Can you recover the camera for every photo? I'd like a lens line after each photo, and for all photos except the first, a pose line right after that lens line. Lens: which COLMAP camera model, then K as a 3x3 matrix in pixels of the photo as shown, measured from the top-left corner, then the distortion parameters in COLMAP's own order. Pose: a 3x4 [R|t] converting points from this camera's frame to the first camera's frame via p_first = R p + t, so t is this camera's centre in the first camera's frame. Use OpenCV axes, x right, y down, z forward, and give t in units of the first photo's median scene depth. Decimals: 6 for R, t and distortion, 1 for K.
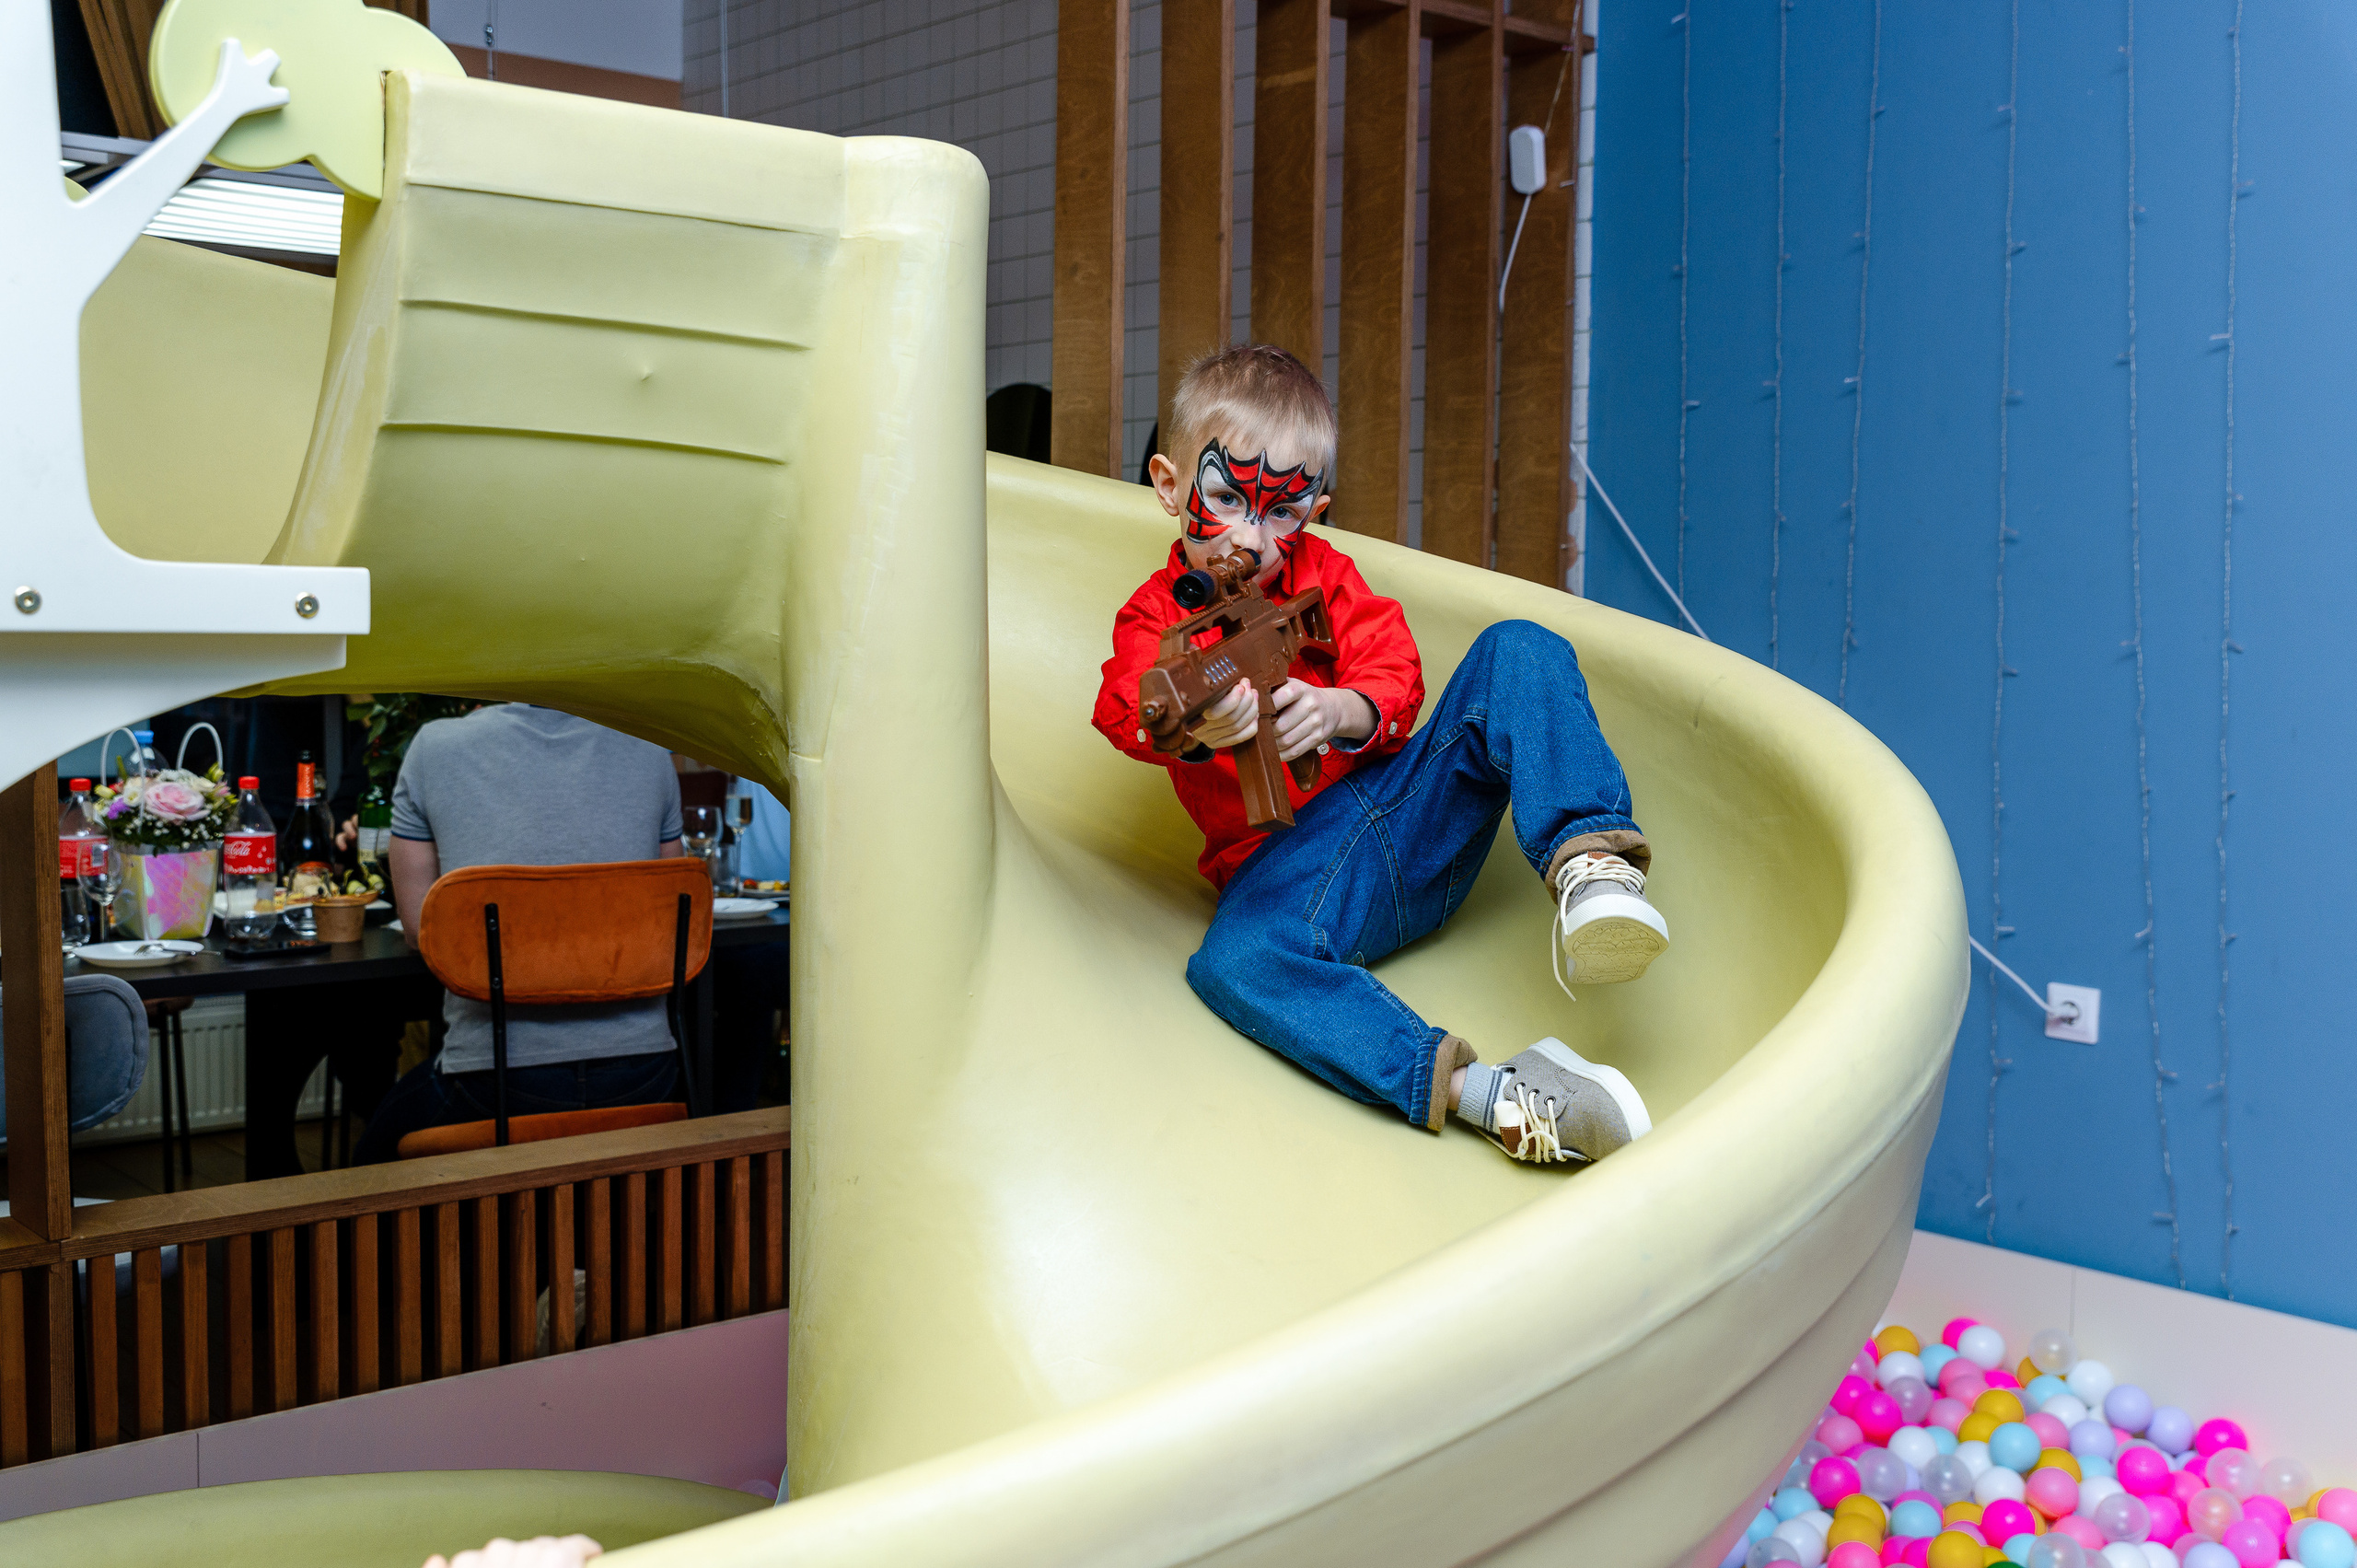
lens RADIAL K [[2520.5, 0, 1178.5], [0, 2520.5, 784.0], [0, 0, 1]] dist [-0.027776, -0.002758]
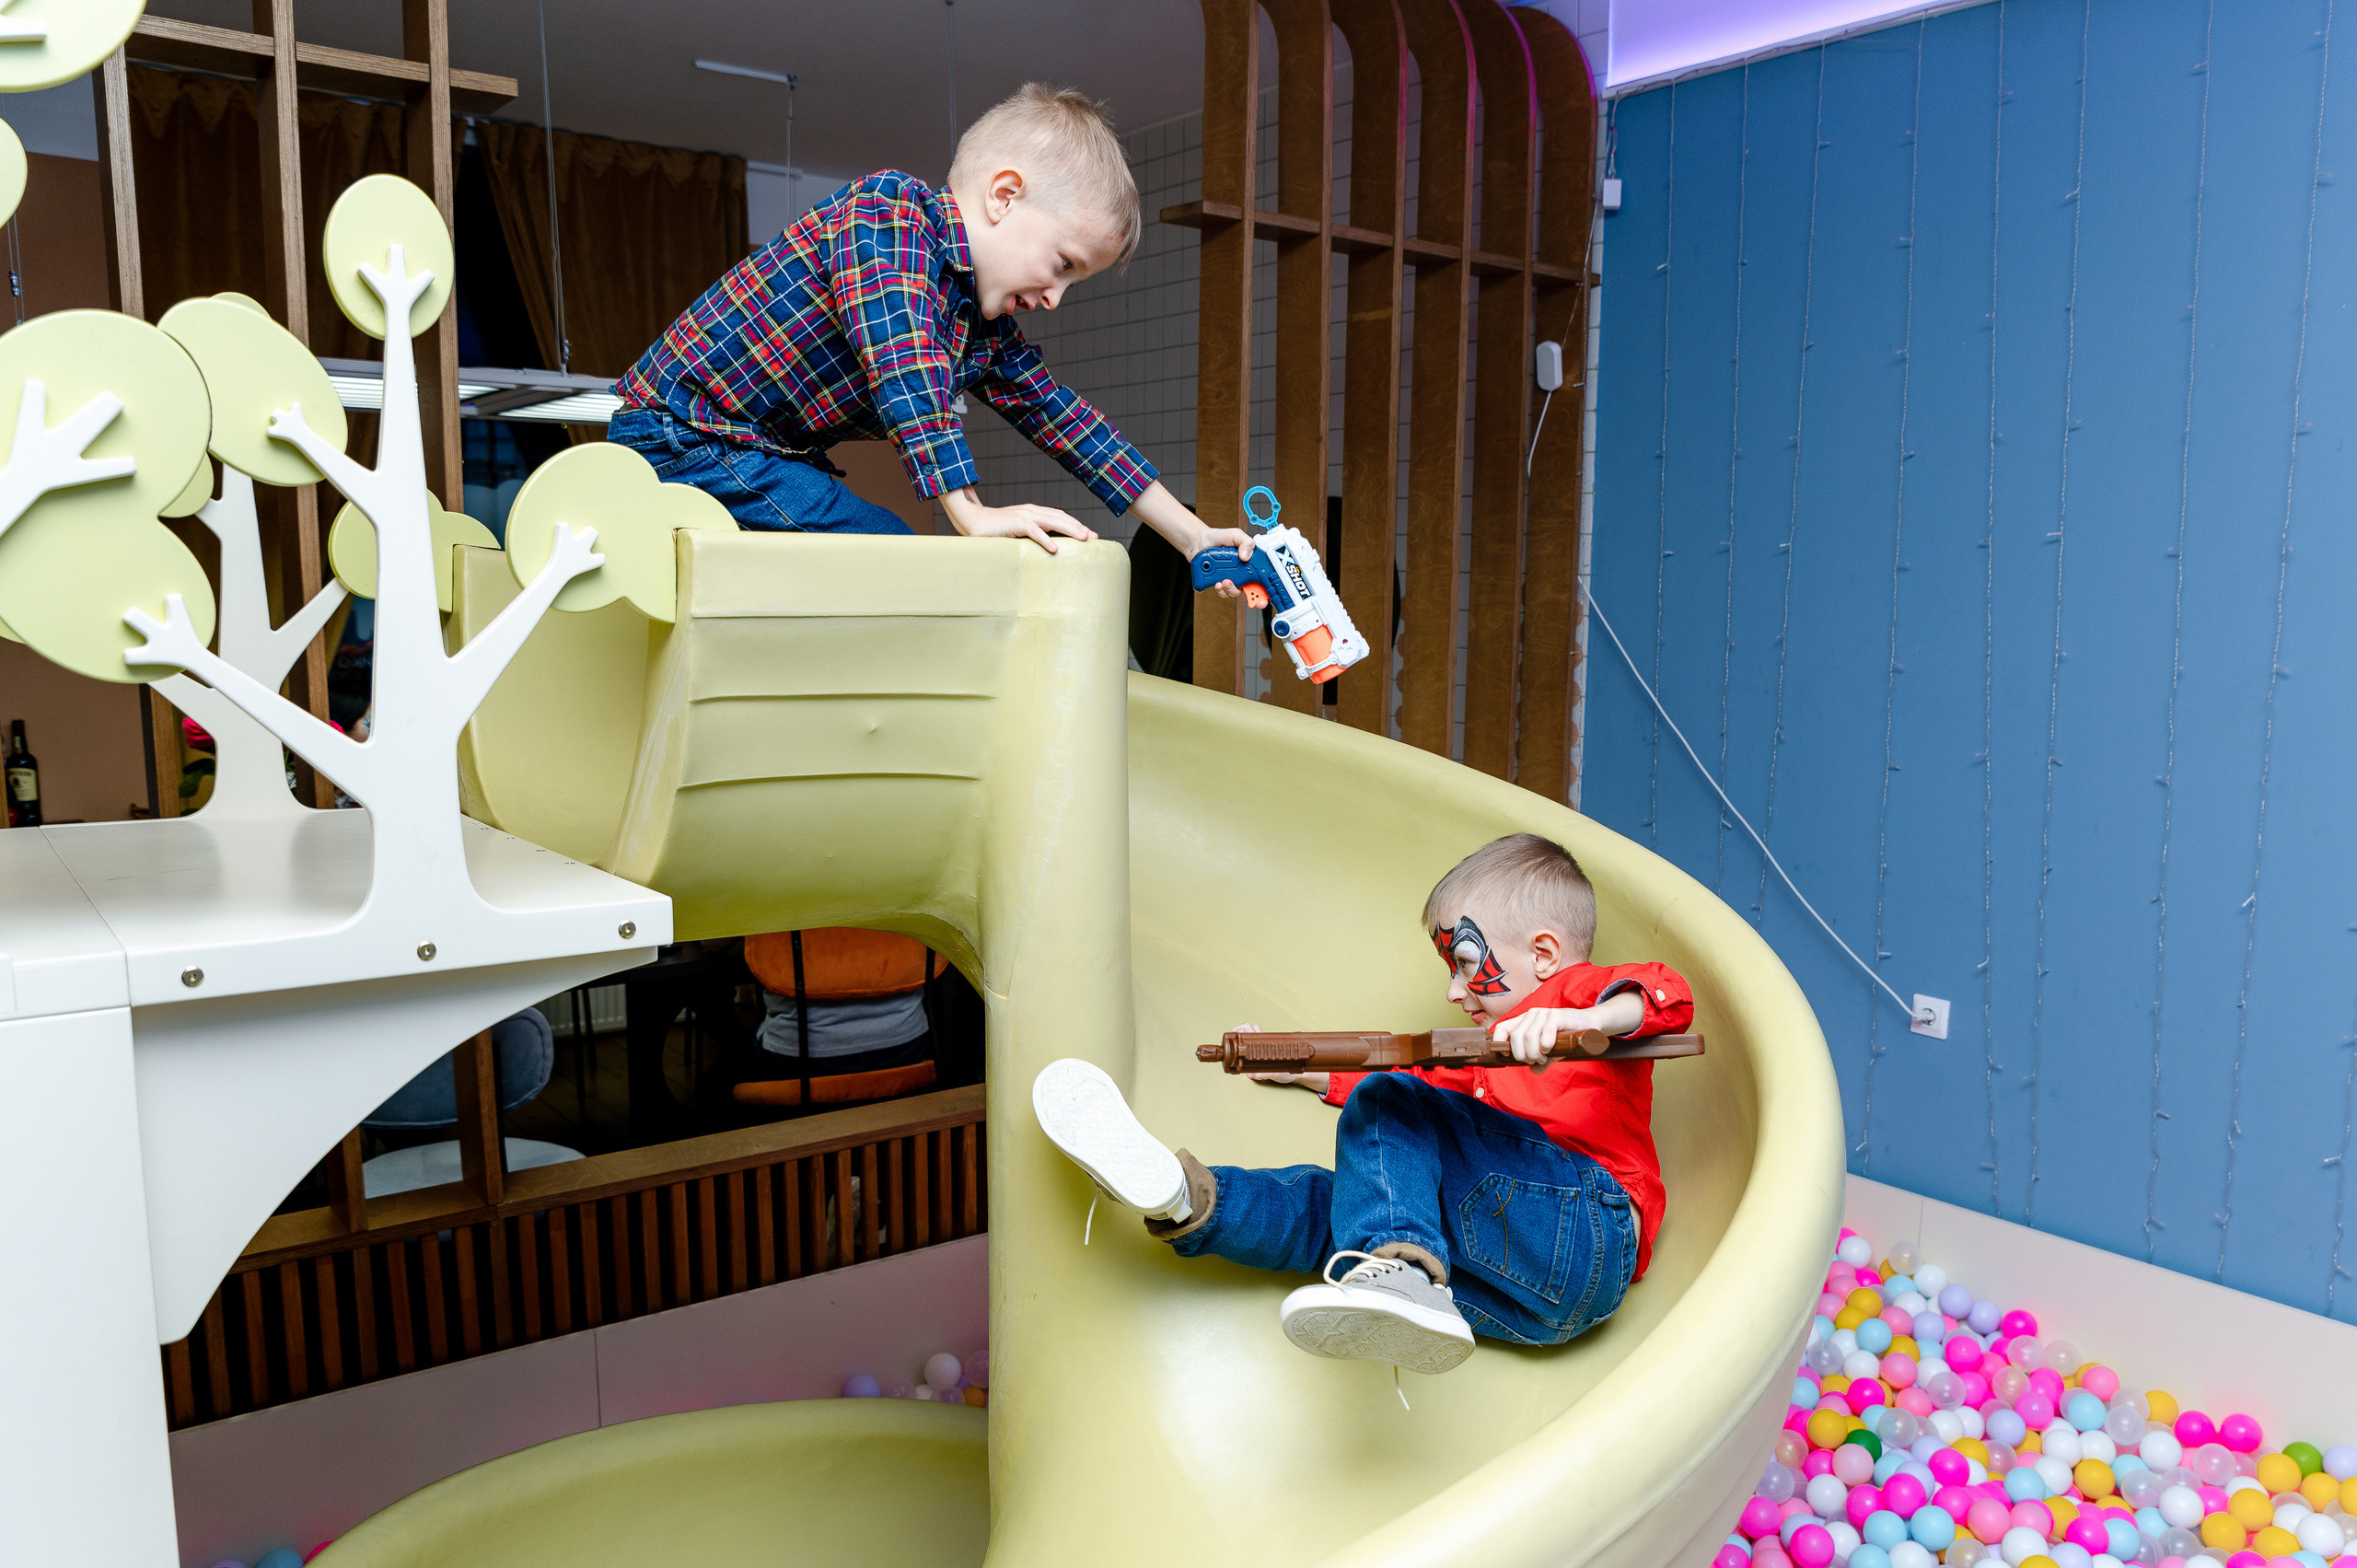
lens RADIAL K [[1801.9, 0, 1245.9], [0, 1801.9, 786.5], [0, 0, 1]] dist [-0.100732, -0.000066]
pose [[0.999448, 0.007303, -0.032403, 0.010378], [-0.004766, 0.996967, 0.077681, -0.114079], [0.032872, -0.077484, 0.996452, 0.025995]]
